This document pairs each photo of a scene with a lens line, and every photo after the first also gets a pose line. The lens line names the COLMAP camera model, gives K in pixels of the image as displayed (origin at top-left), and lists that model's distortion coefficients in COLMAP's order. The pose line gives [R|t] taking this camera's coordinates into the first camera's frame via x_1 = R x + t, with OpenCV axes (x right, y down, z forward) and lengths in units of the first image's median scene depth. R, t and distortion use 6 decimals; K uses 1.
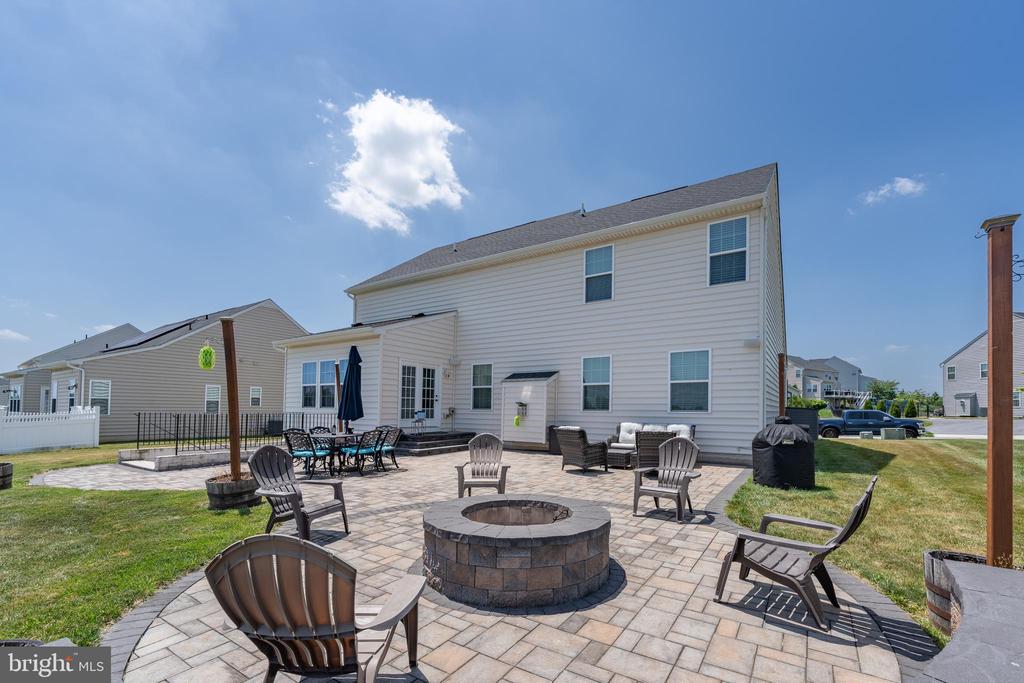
lens RADIAL K [[441.8, 0, 524.0], [0, 441.8, 383.6], [0, 0, 1]] dist [-0.000787, -0.000433]
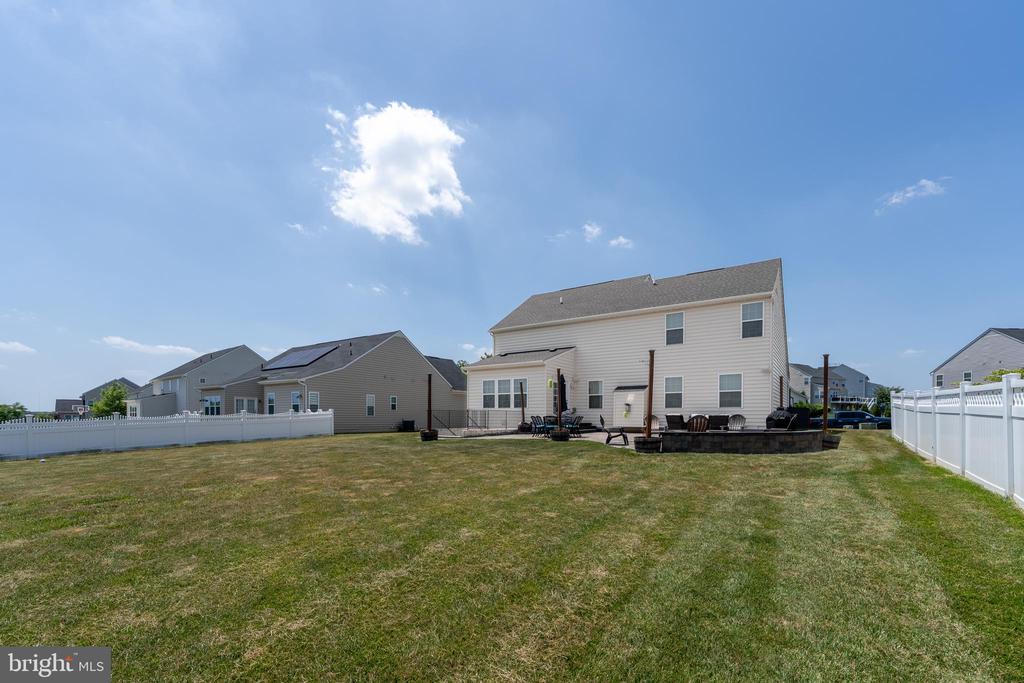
lens RADIAL K [[441.8, 0, 517.2], [0, 441.8, 400.8], [0, 0, 1]] dist [-0.000787, -0.000433]
pose [[0.999562, -0.005358, -0.029120, -0.290082], [0.005950, 0.999777, 0.020275, -0.004334], [0.029005, -0.020440, 0.999370, -0.543107]]
